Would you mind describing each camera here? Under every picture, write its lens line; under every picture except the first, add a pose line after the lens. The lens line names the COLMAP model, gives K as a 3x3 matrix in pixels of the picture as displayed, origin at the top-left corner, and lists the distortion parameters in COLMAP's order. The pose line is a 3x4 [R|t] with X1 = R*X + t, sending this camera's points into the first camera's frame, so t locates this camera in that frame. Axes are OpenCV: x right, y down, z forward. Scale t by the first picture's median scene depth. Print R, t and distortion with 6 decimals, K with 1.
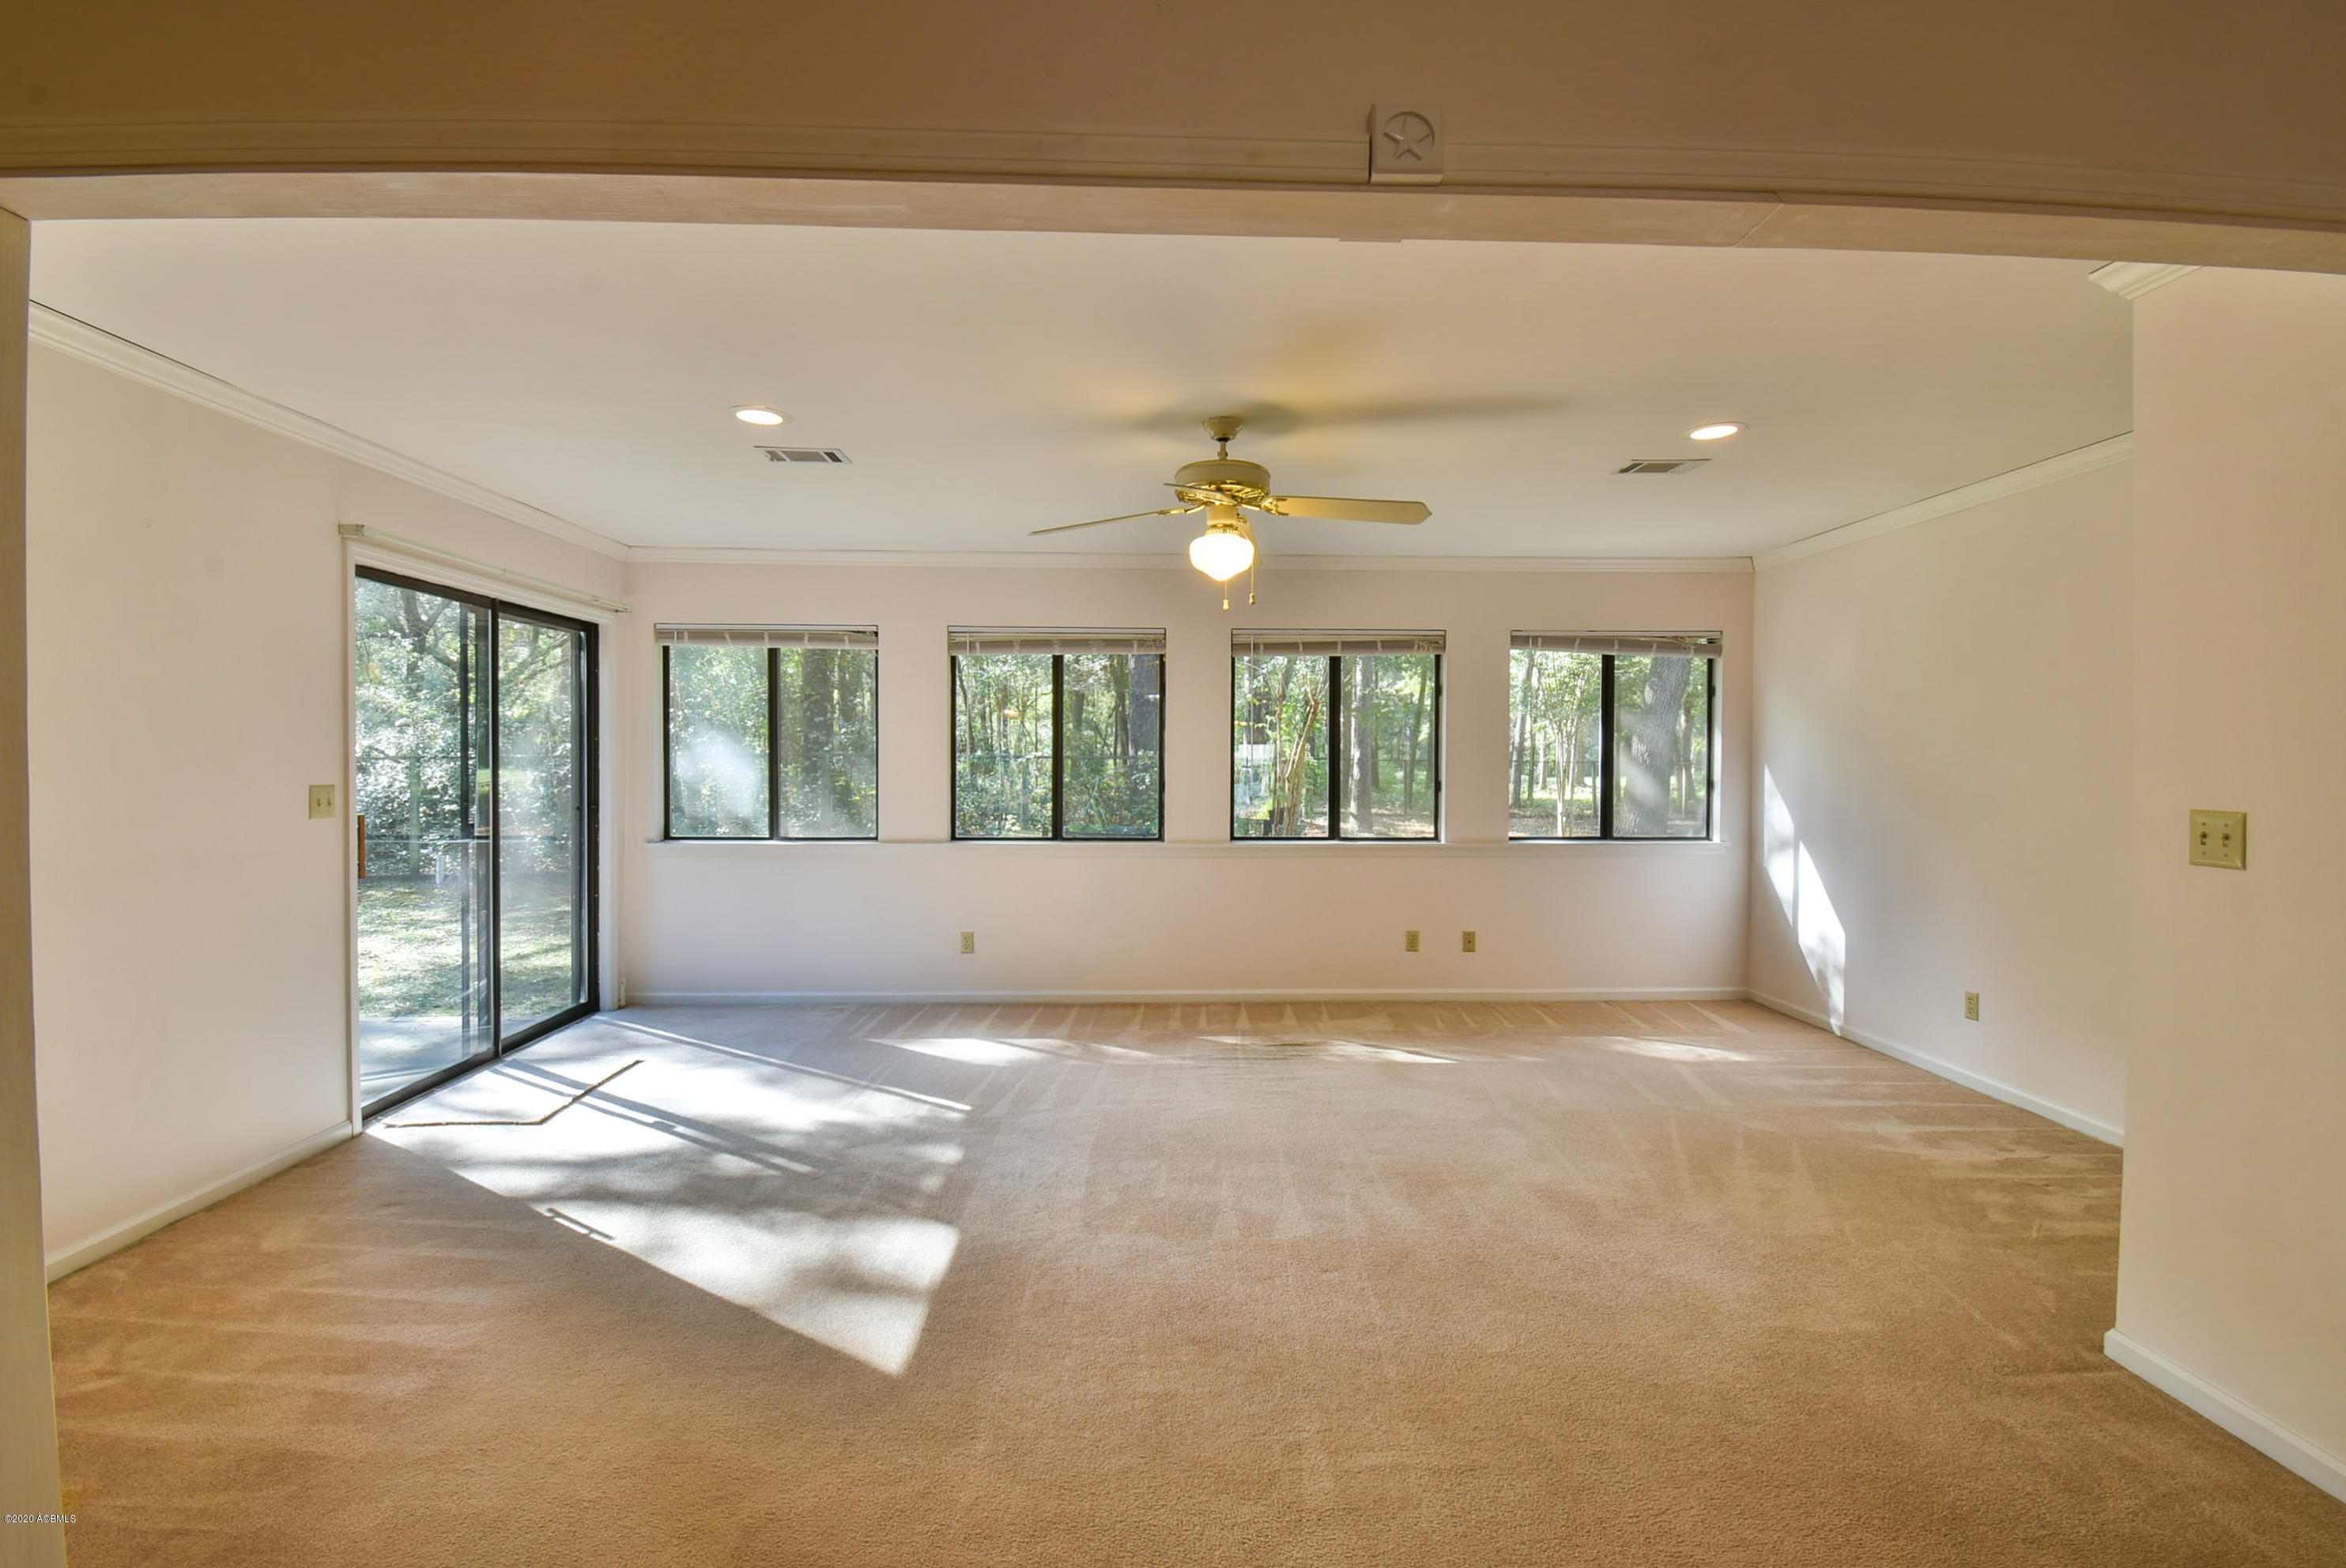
lens RADIAL K [[1068.5, 0, 1185.2], [0, 1068.5, 777.9], [0, 0, 1]] dist [0.024551, -0.028126]
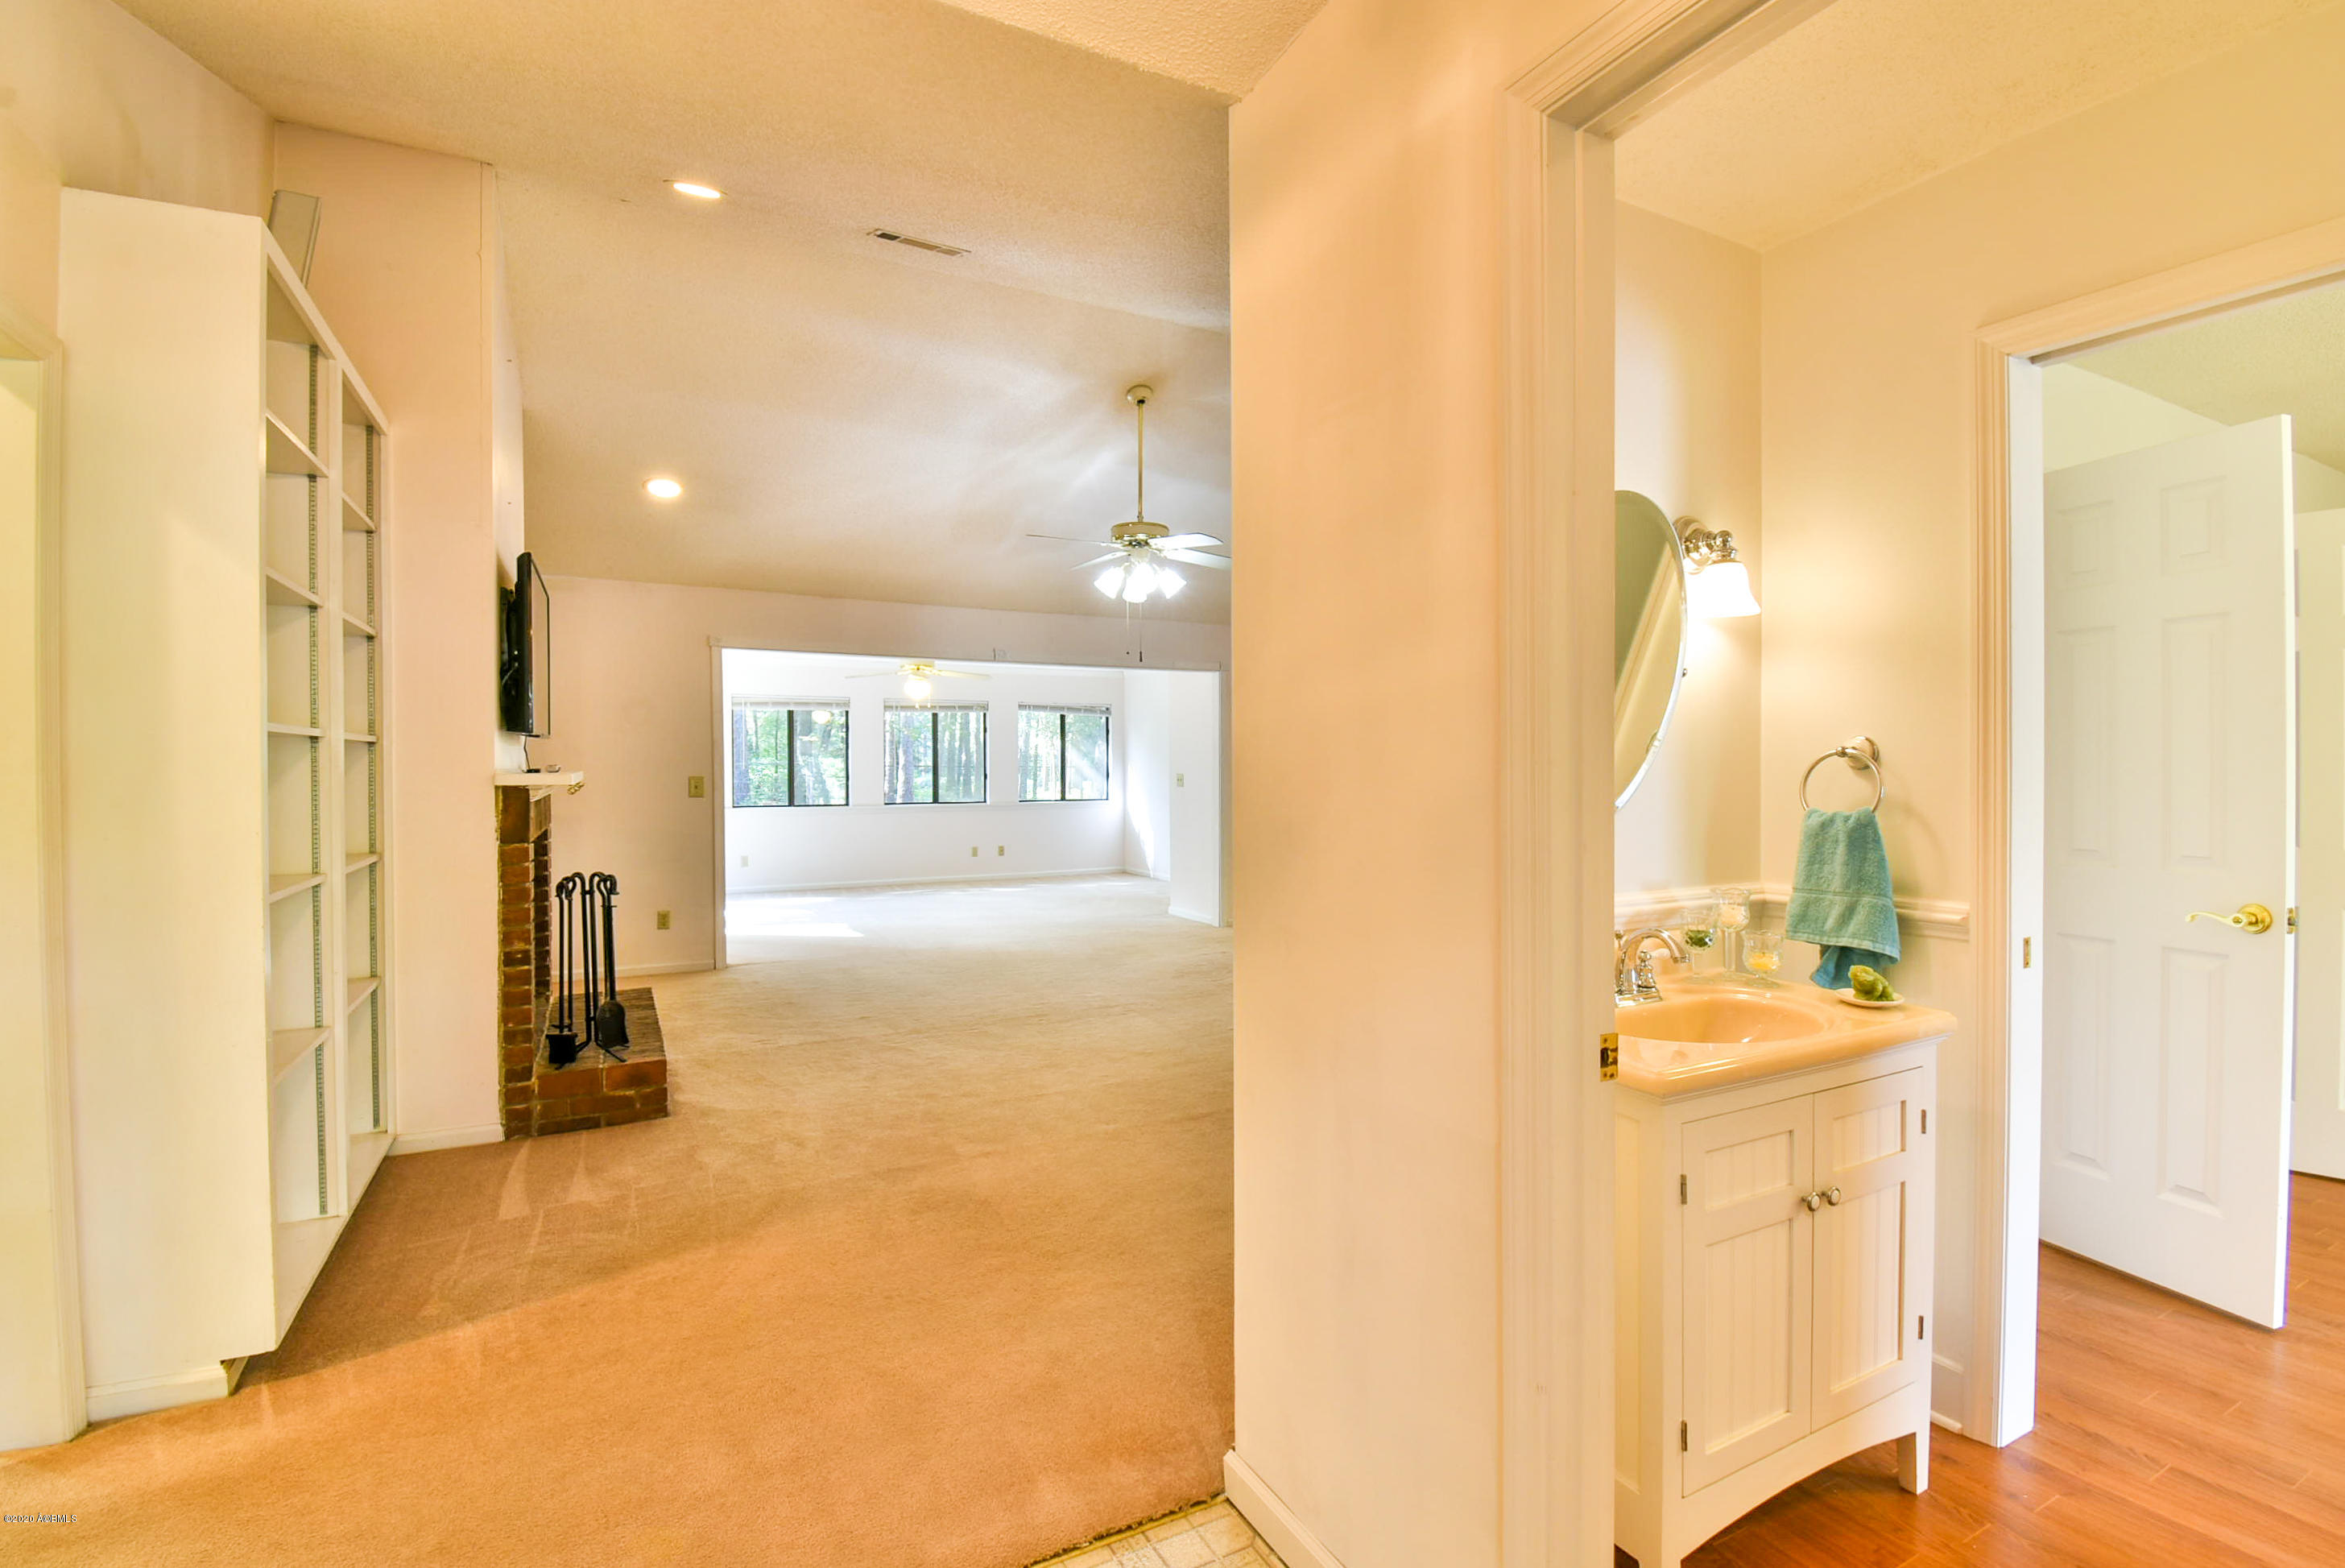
lens RADIAL K [[1068.2, 0, 1184.7], [0, 1068.2, 777.9], [0, 0, 1]] dist [0.024551, -0.028126]
pose [[0.900171, -0.011767, 0.435378, -0.318180], [0.014359, 0.999893, -0.002663, 0.022541], [-0.435300, 0.008649, 0.900244, -1.029729]]
